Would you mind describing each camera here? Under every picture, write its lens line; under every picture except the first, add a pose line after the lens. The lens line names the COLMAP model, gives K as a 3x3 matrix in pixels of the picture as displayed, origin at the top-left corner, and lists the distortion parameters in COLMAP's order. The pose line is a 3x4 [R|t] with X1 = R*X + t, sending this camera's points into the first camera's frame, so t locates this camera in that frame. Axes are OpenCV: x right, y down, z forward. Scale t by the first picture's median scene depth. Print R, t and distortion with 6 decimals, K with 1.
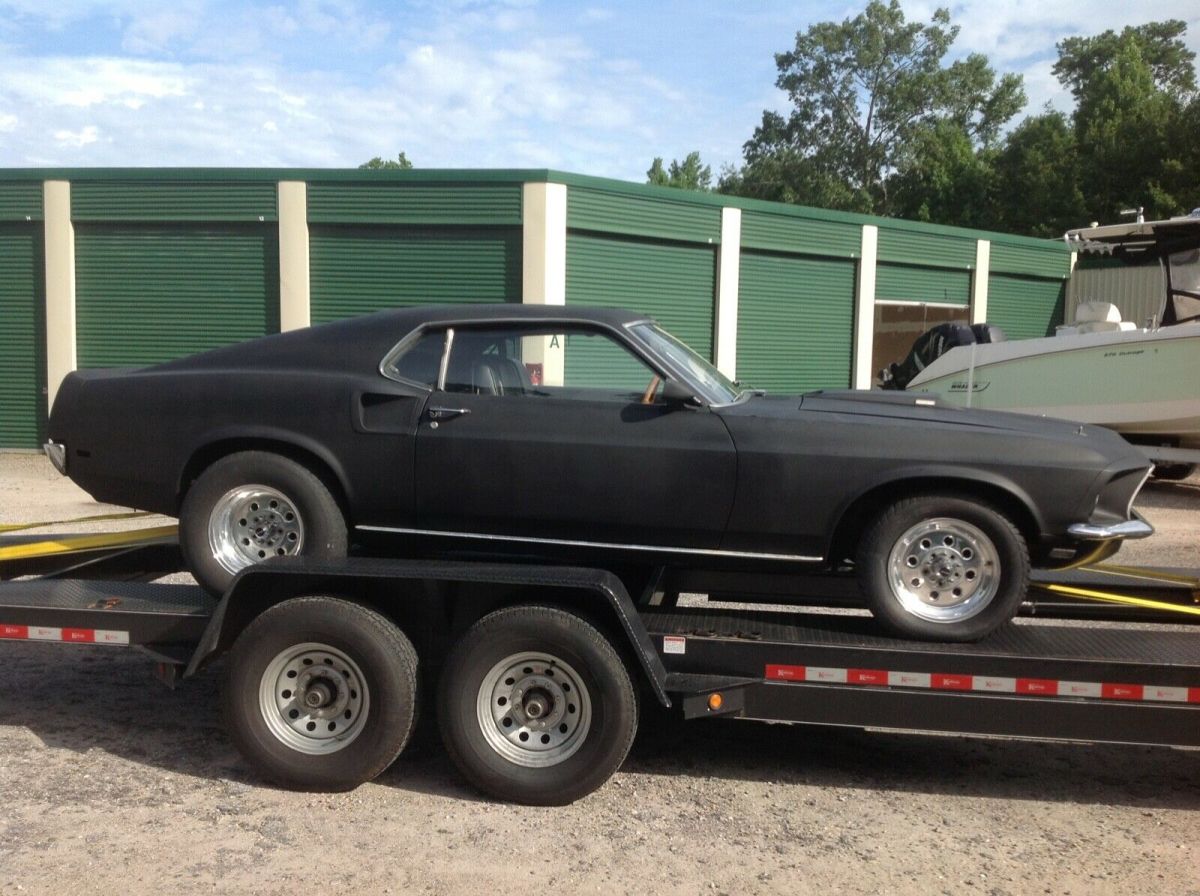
lens RADIAL K [[1125.7, 0, 597.3], [0, 1125.7, 469.6], [0, 0, 1]] dist [0.133301, -0.293667]
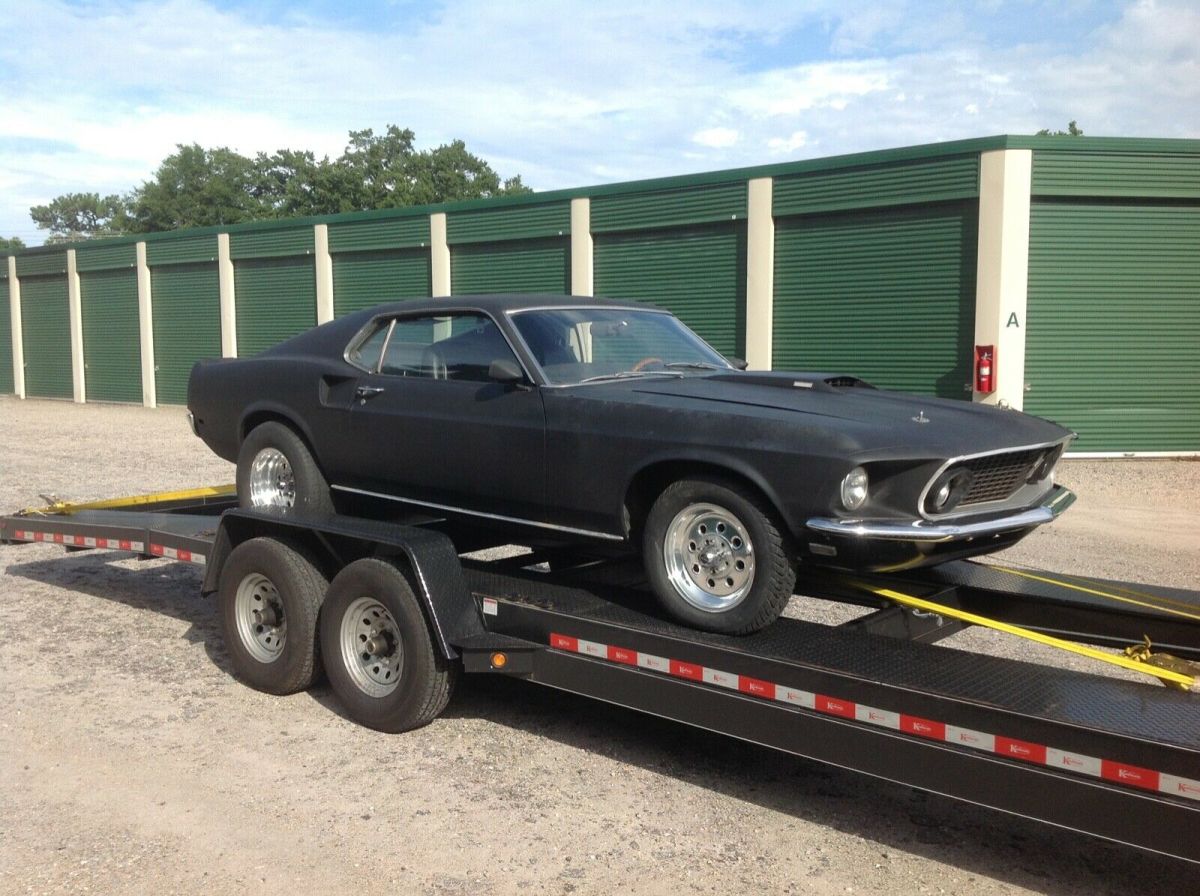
lens RADIAL K [[1130.3, 0, 594.7], [0, 1130.3, 475.9], [0, 0, 1]] dist [0.146468, -0.300846]
pose [[0.835264, 0.044142, -0.548075, 0.674249], [-0.036114, 0.999024, 0.025424, -0.001309], [0.548662, -0.001442, 0.836043, 0.129635]]
